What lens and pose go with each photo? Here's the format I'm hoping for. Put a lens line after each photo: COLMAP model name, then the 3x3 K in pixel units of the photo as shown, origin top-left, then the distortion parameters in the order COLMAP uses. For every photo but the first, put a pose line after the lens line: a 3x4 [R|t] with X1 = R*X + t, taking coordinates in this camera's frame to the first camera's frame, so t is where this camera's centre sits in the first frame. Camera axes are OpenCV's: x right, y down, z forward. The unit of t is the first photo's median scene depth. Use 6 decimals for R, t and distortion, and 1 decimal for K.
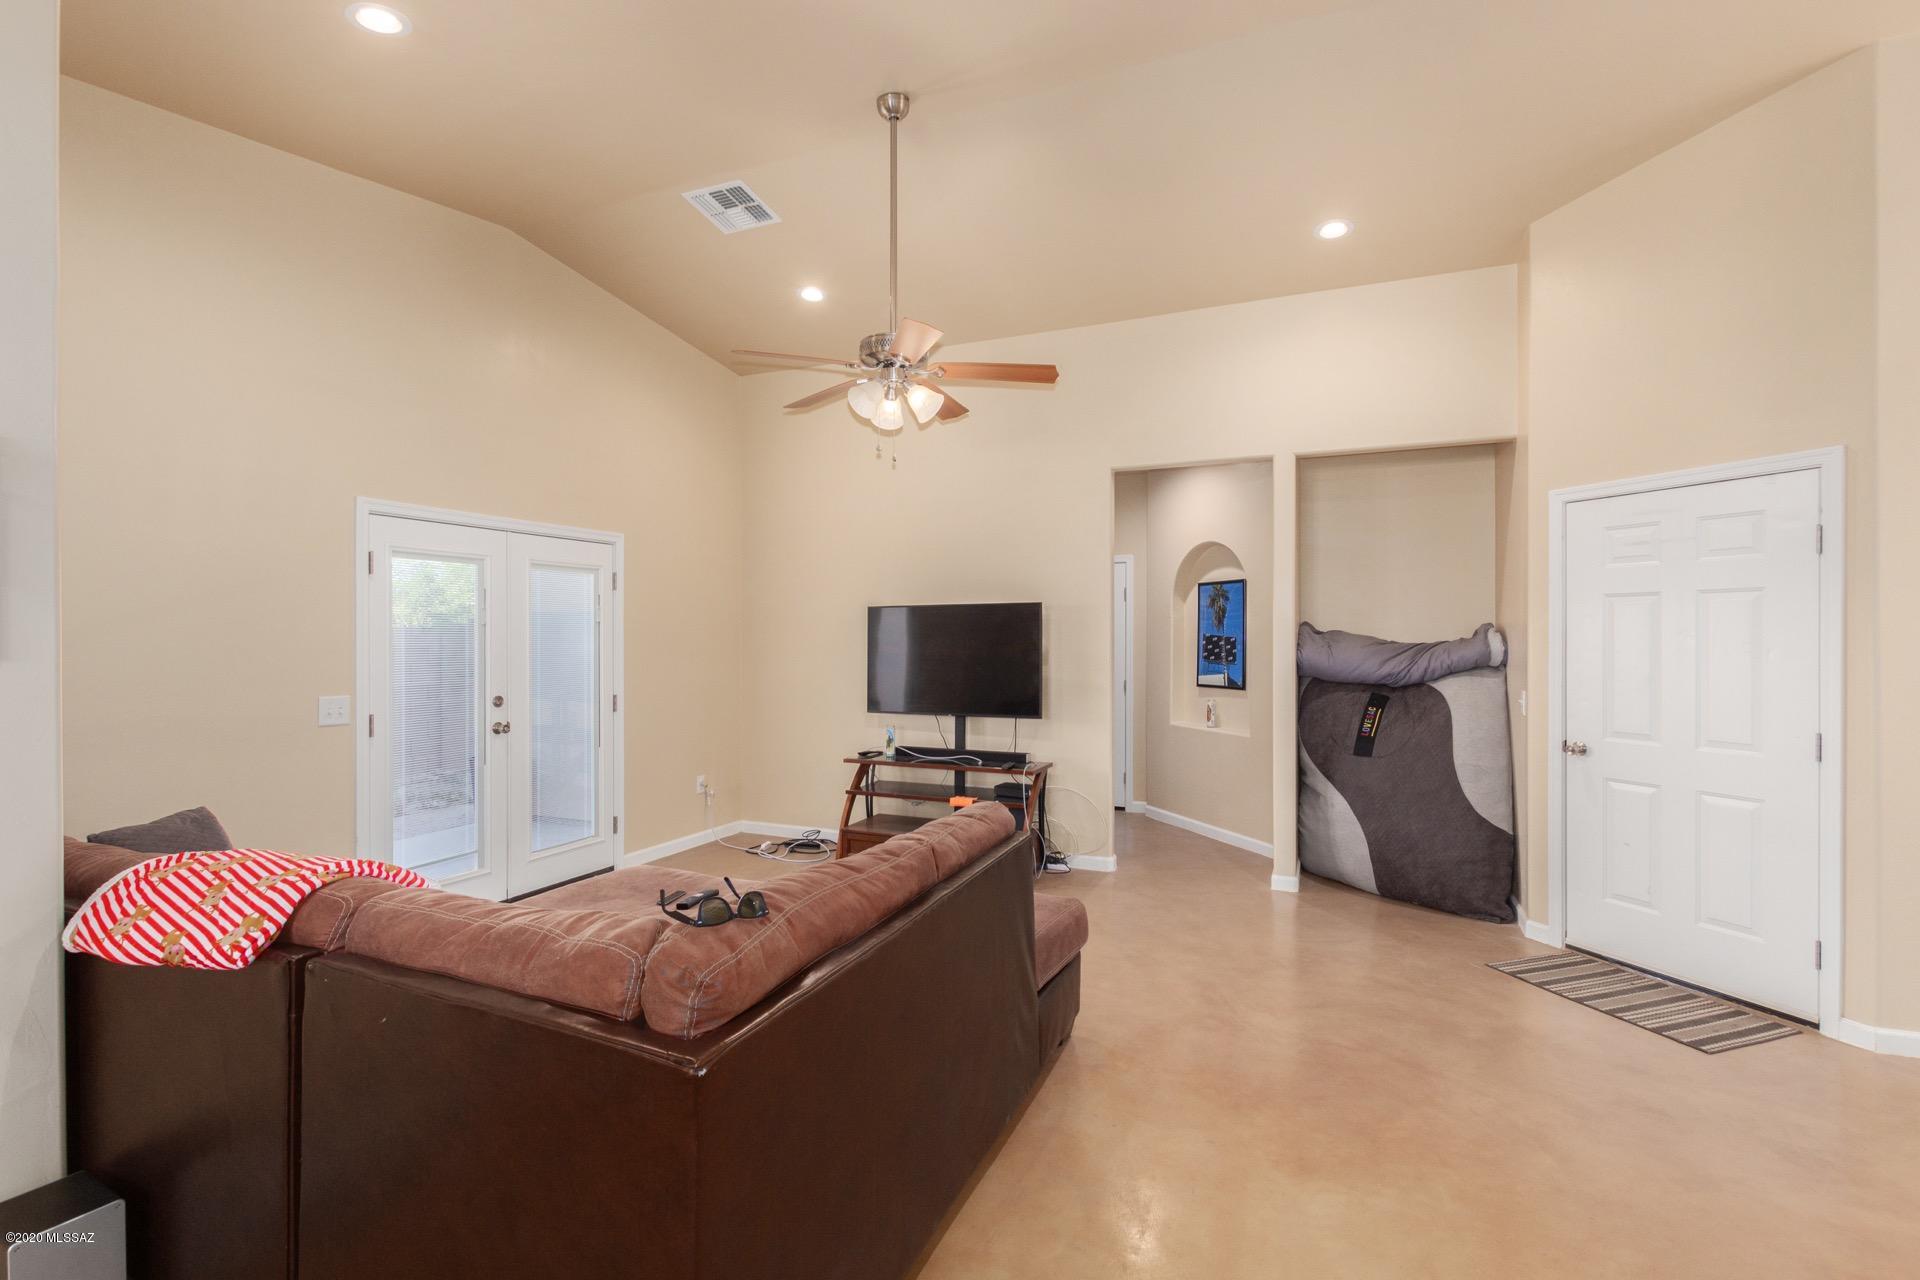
lens RADIAL K [[873.8, 0, 962.3], [0, 873.8, 636.8], [0, 0, 1]] dist [0.002644, 0.000049]
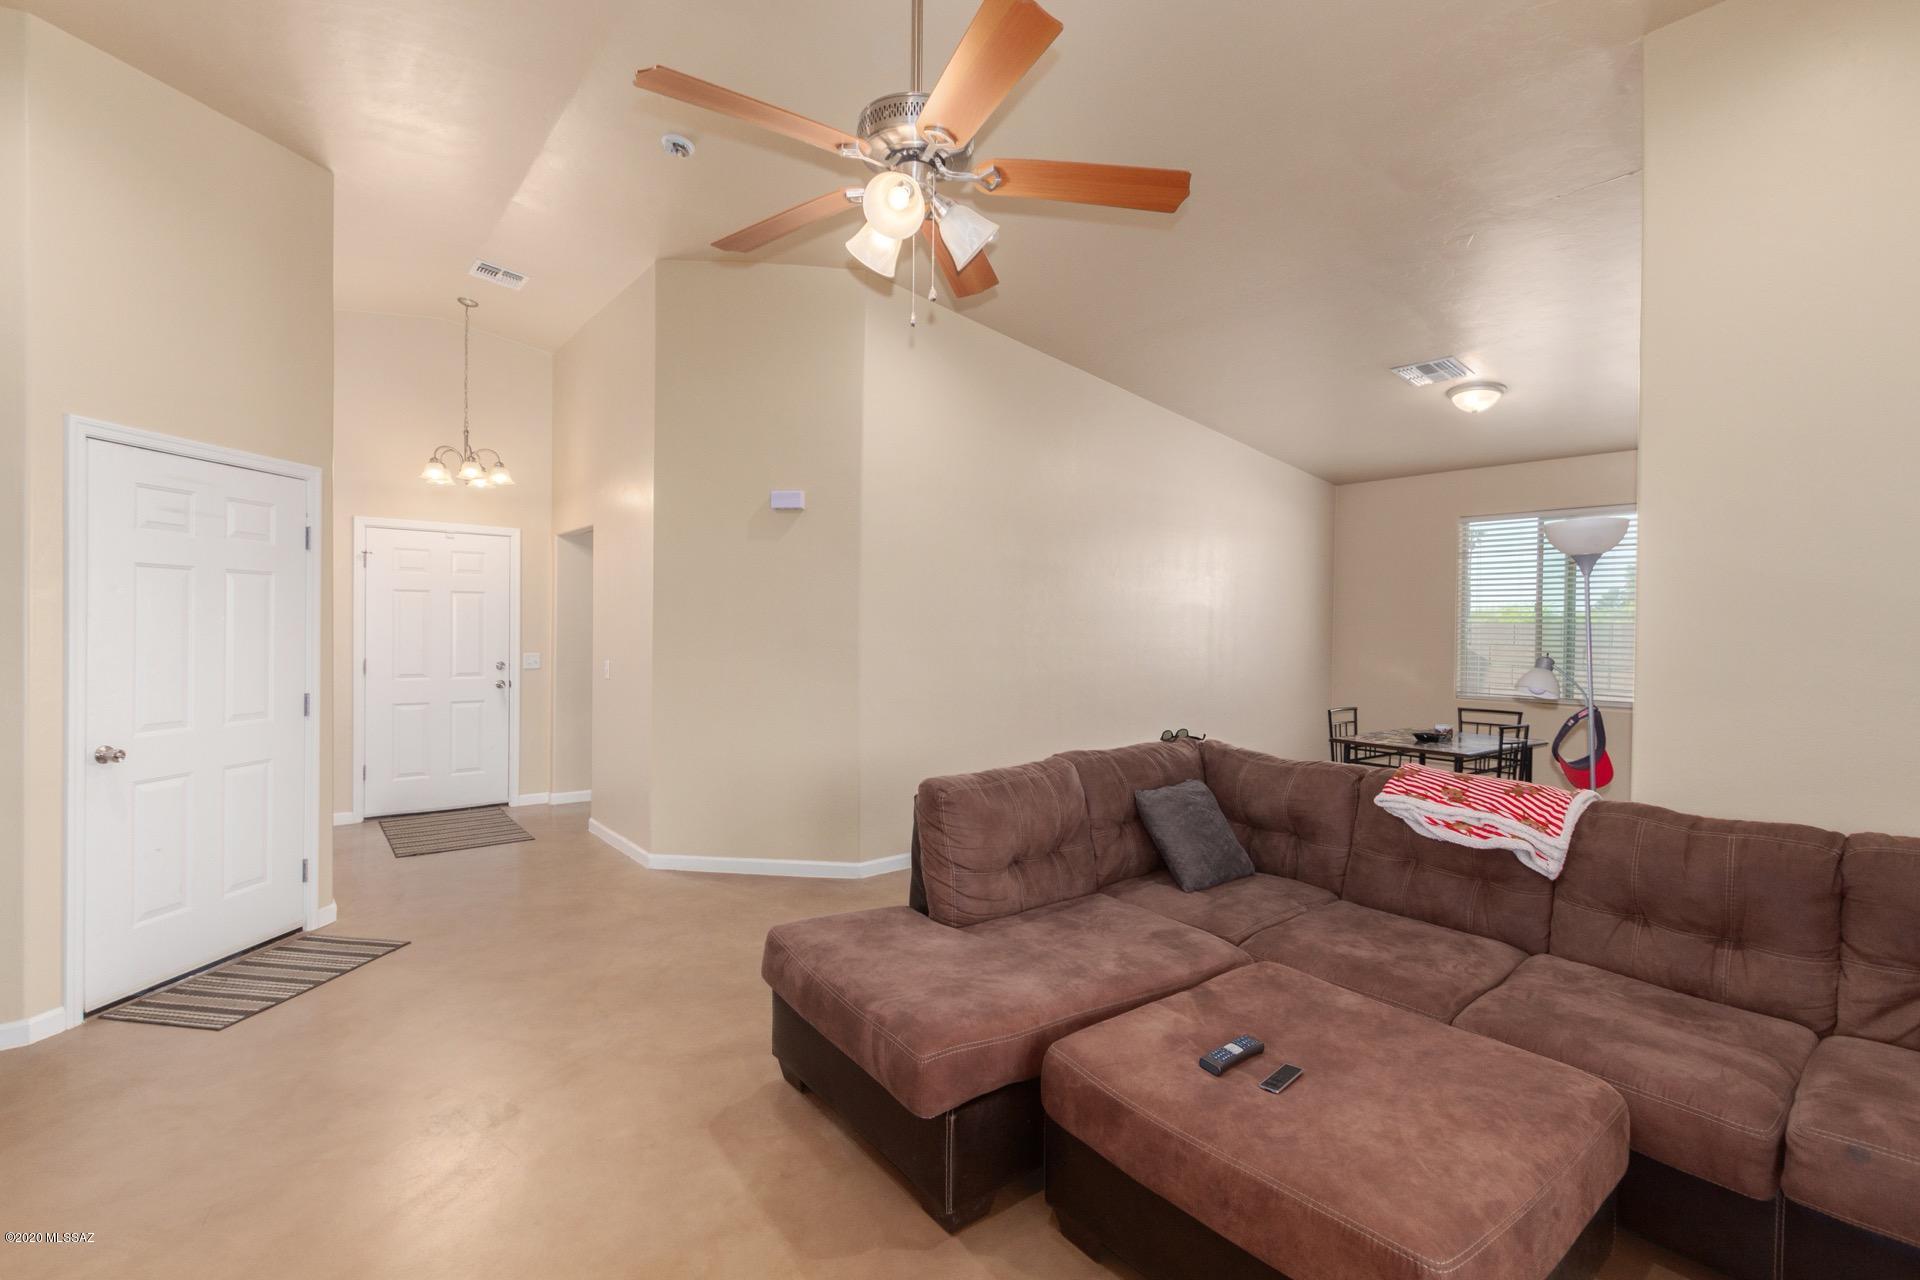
lens RADIAL K [[873.8, 0, 948.8], [0, 873.8, 633.0], [0, 0, 1]] dist [0.002644, 0.000049]
pose [[-0.878650, -0.013282, 0.477281, -0.356525], [-0.010779, 0.999910, 0.007984, 0.003486], [-0.477344, 0.001871, -0.878714, 1.400410]]
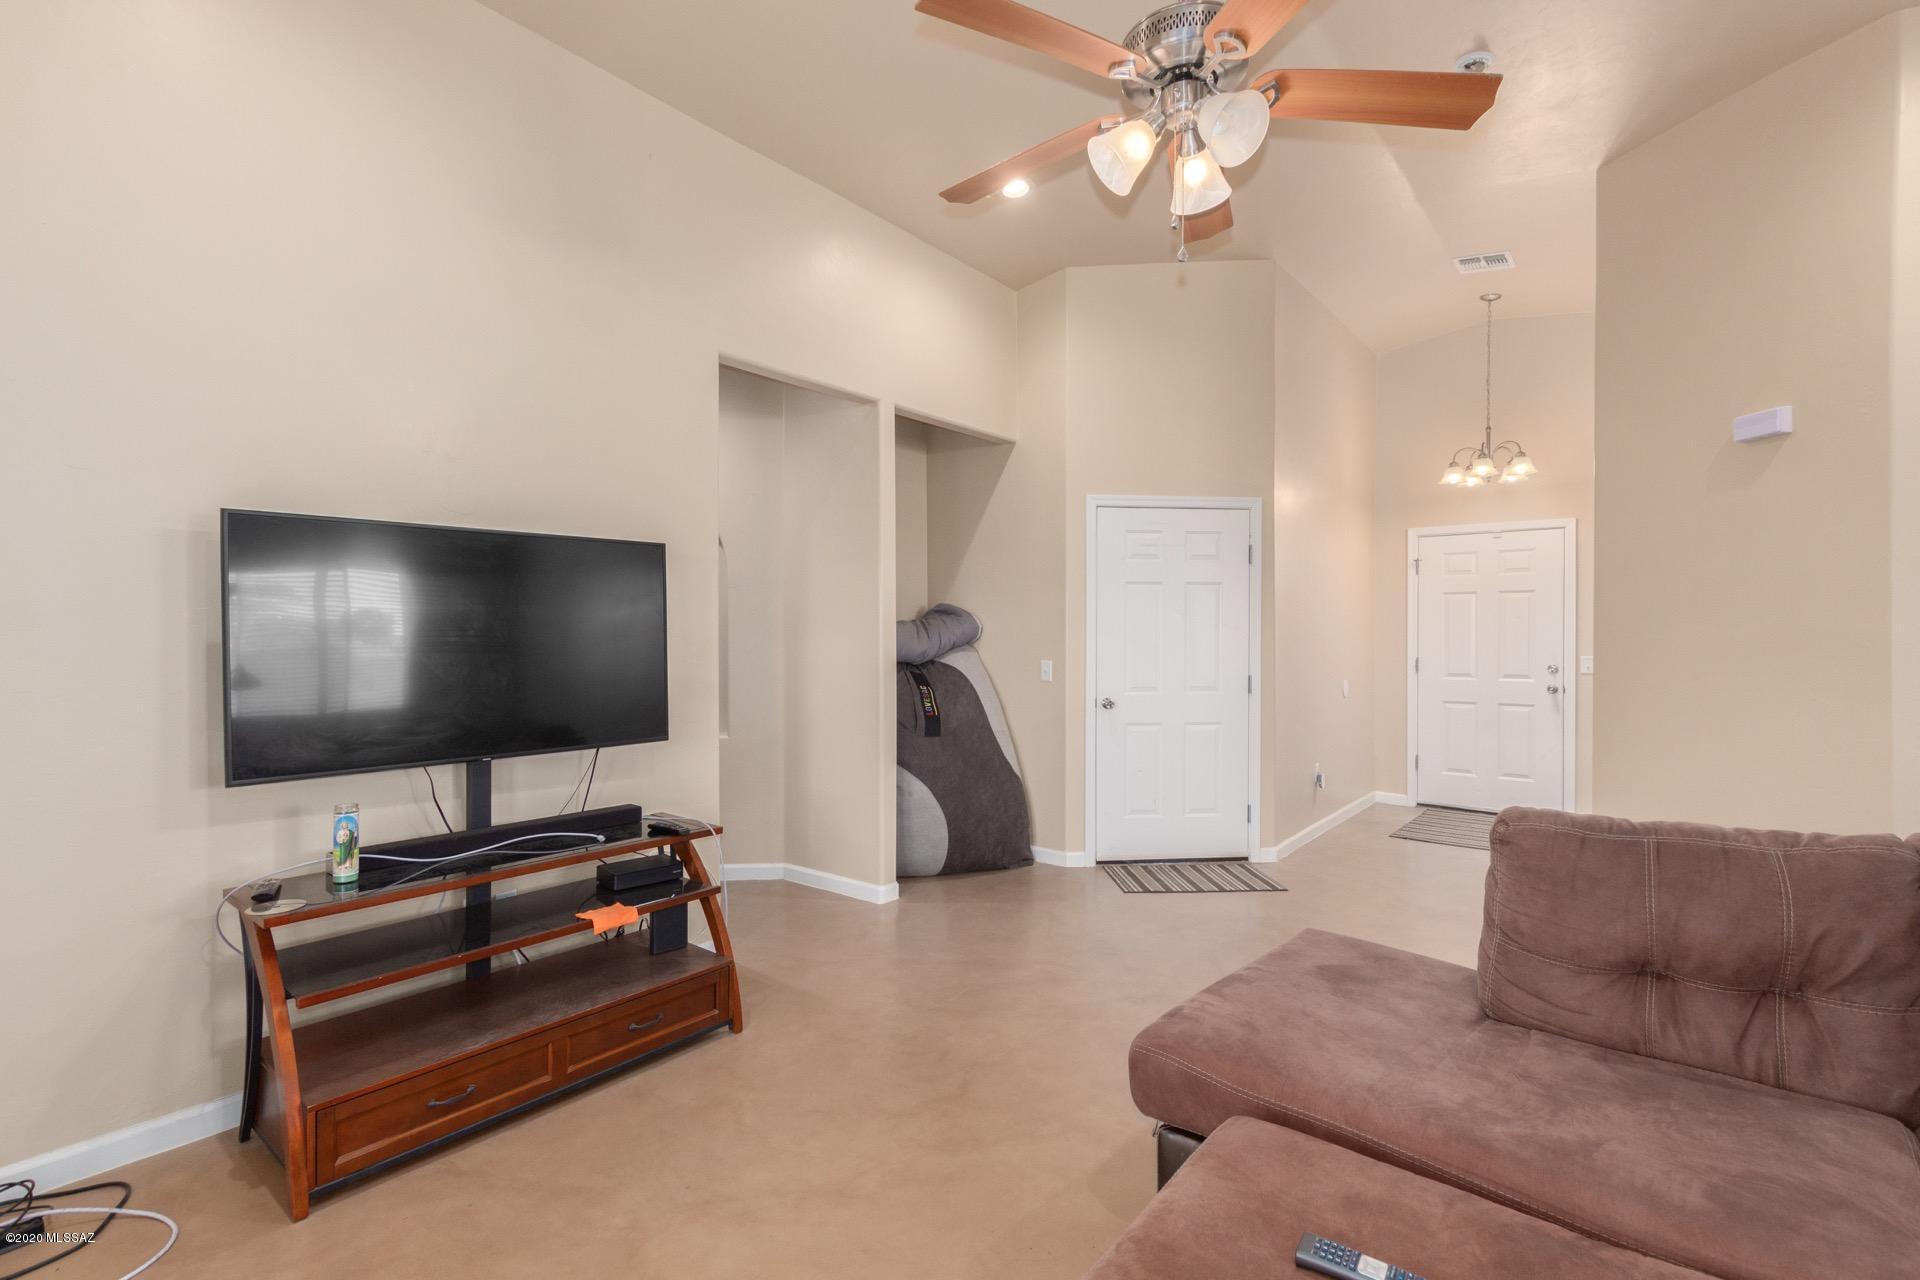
lens RADIAL K [[873.8, 0, 956.1], [0, 873.8, 643.1], [0, 0, 1]] dist [0.002644, 0.000049]
pose [[0.268206, -0.008087, 0.963328, -0.594214], [-0.000742, 0.999963, 0.008601, 0.031551], [-0.963361, -0.003022, 0.268190, 0.918480]]
